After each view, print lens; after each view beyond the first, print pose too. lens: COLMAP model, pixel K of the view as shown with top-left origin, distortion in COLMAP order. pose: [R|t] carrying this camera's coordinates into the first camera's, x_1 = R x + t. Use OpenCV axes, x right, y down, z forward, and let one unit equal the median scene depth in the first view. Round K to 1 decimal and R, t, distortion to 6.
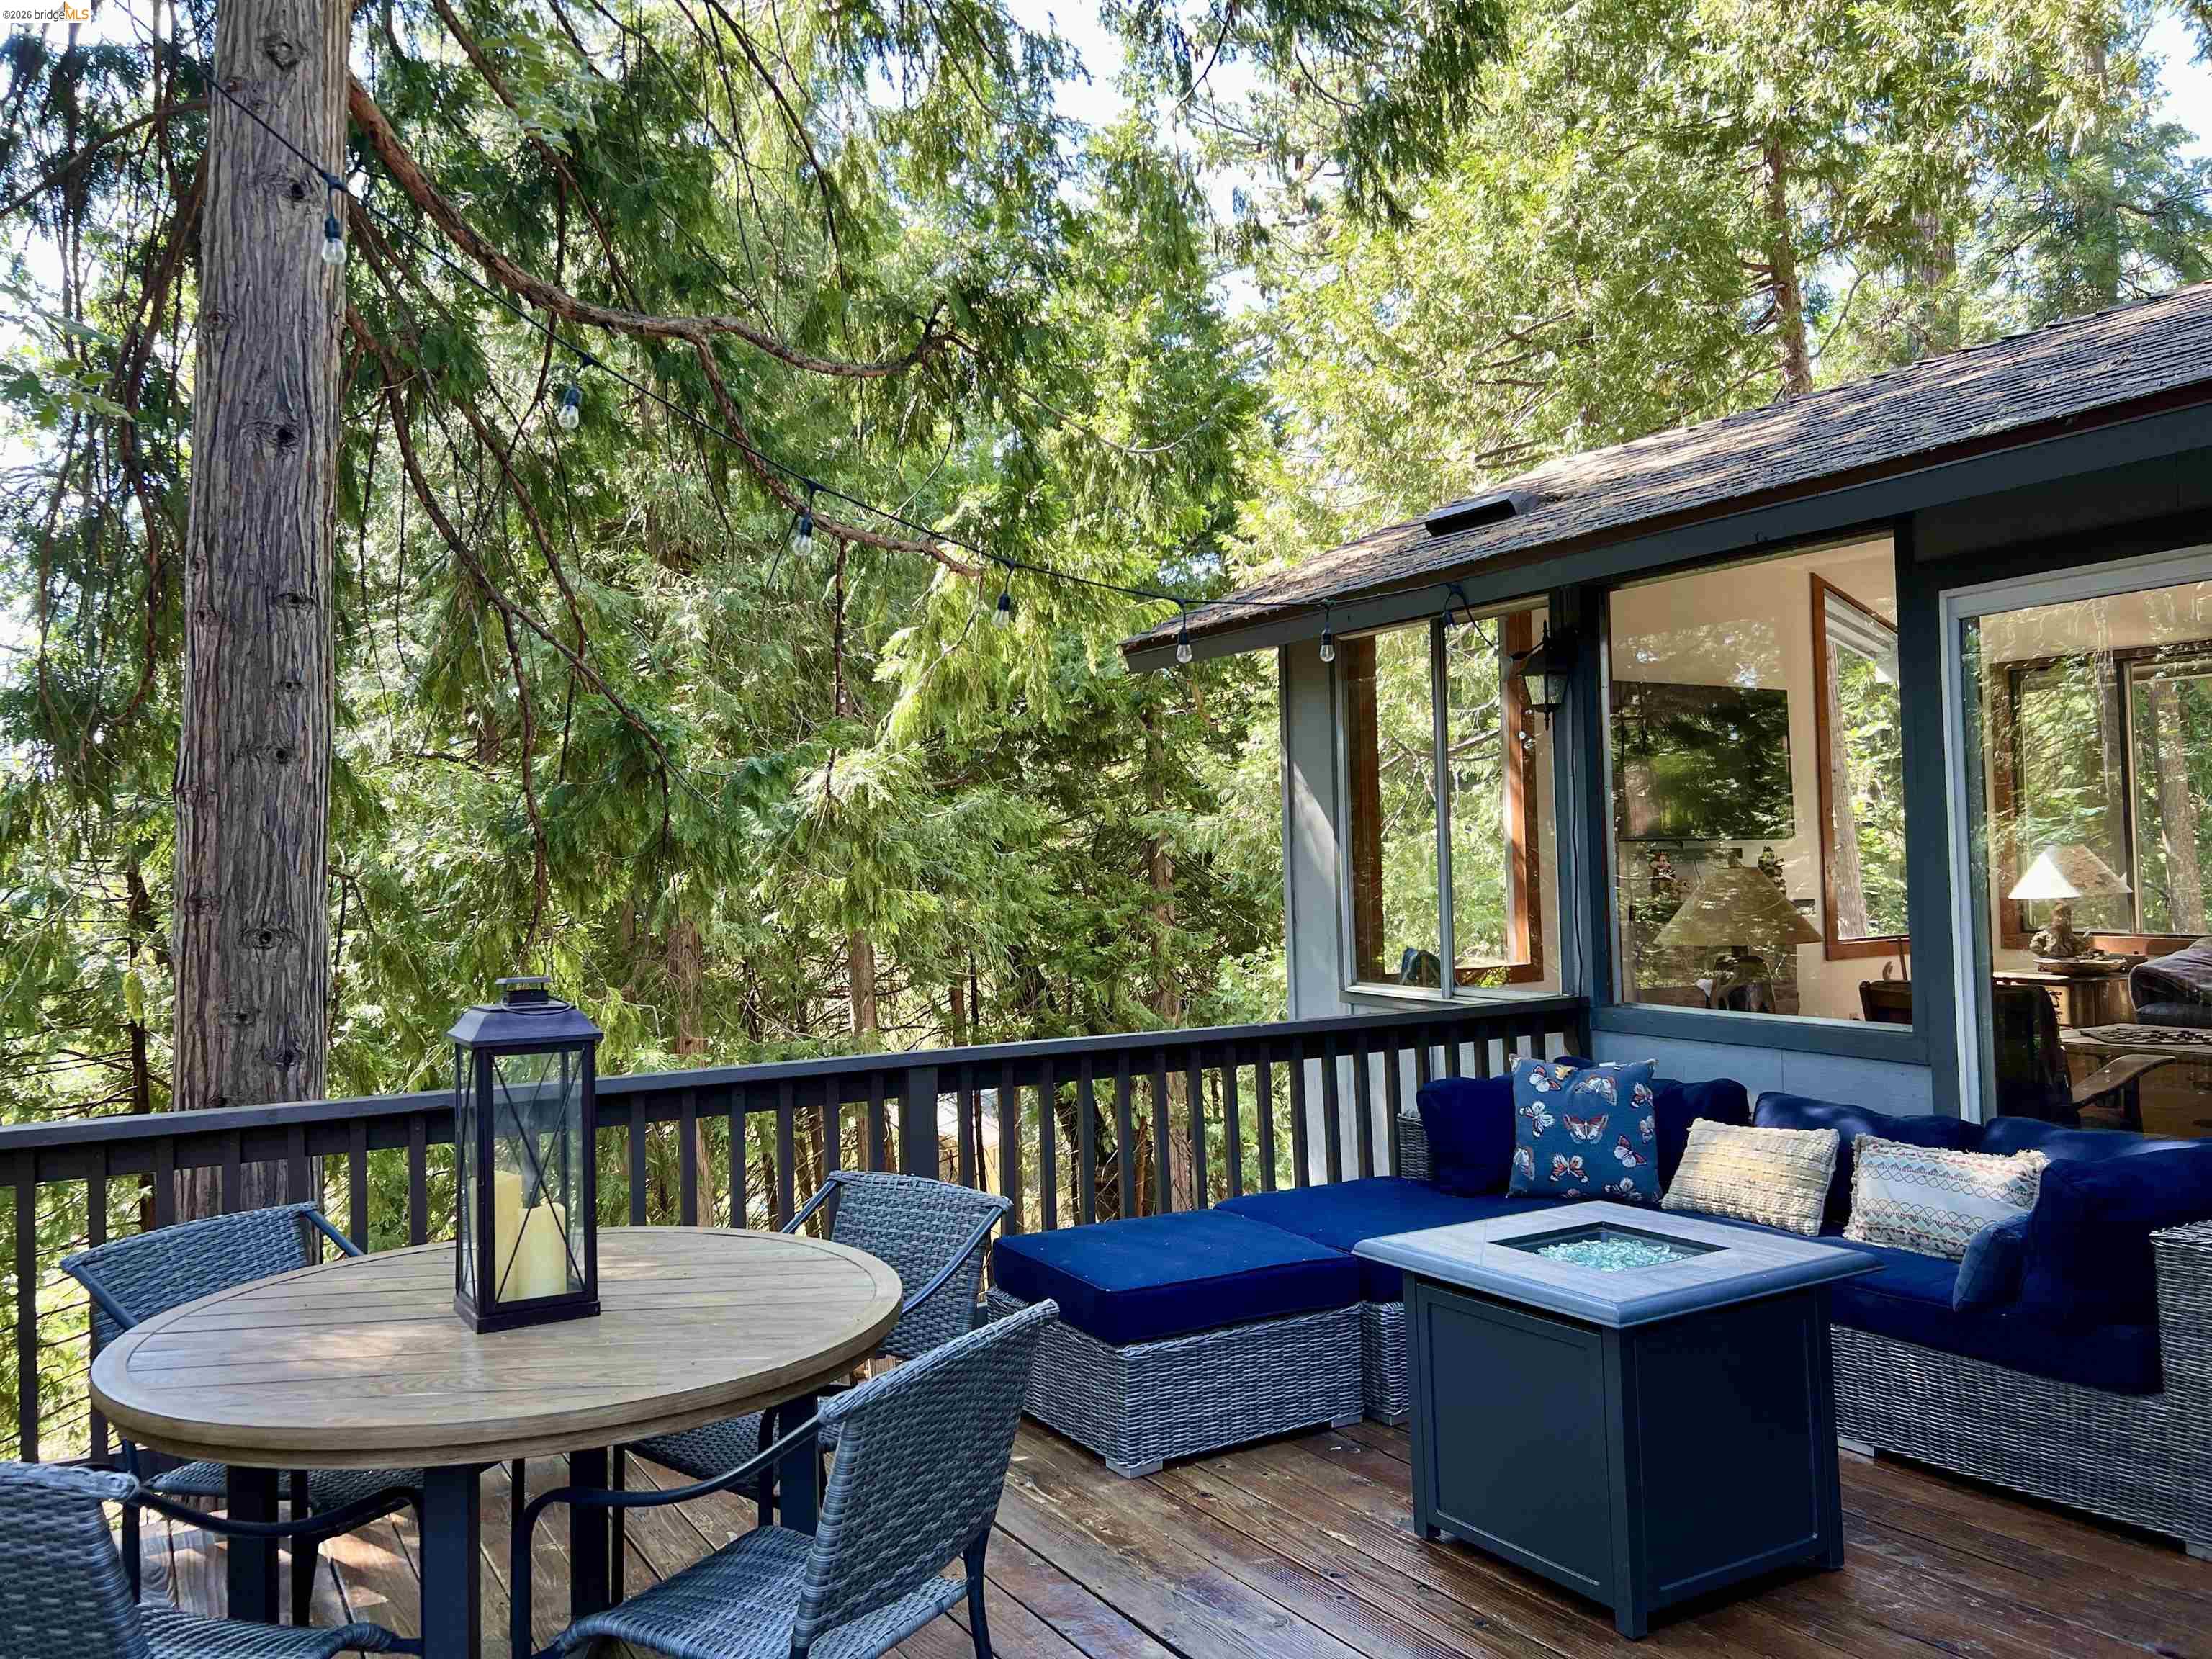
lens RADIAL K [[1660.3, 0, 1107.6], [0, 1660.3, 829.0], [0, 0, 1]] dist [0.093828, -0.111273]
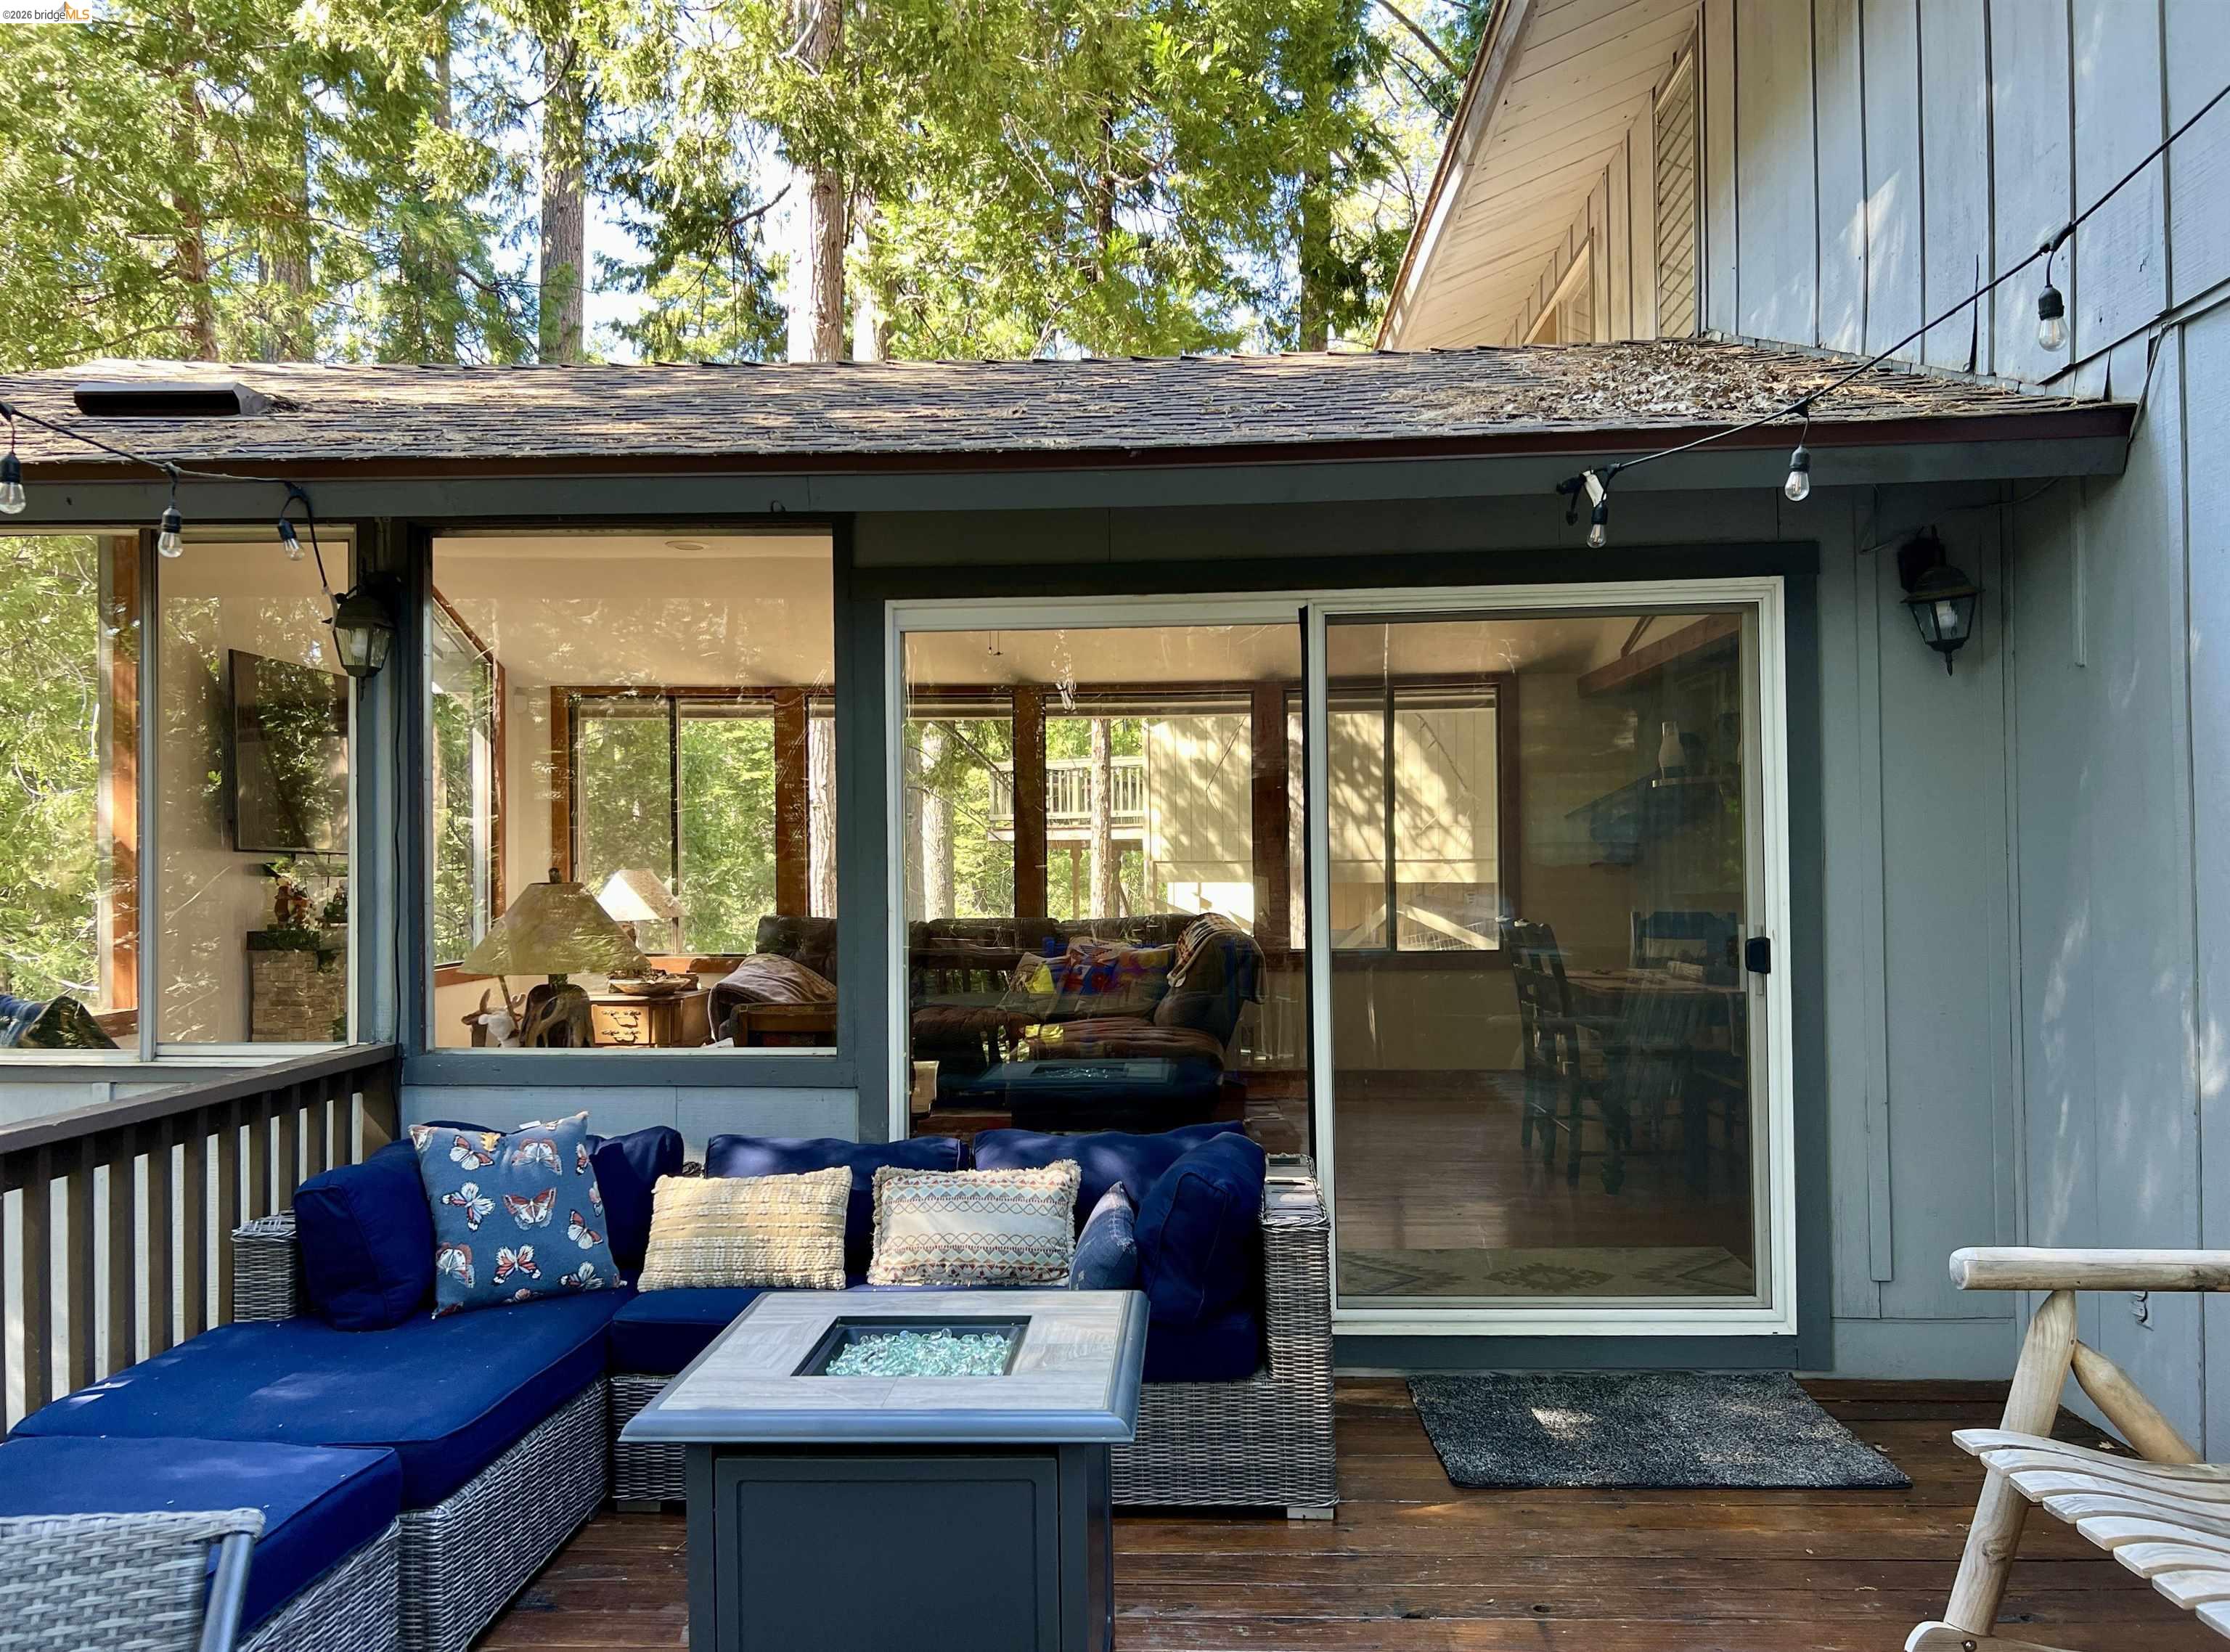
lens RADIAL K [[1689.2, 0, 1114.4], [0, 1689.2, 822.8], [0, 0, 1]] dist [0.017136, 0.000394]
pose [[0.555764, 0.045346, 0.830102, -0.233312], [-0.028609, 0.998963, -0.035417, 0.018255], [-0.830848, -0.004065, 0.556485, 0.334910]]
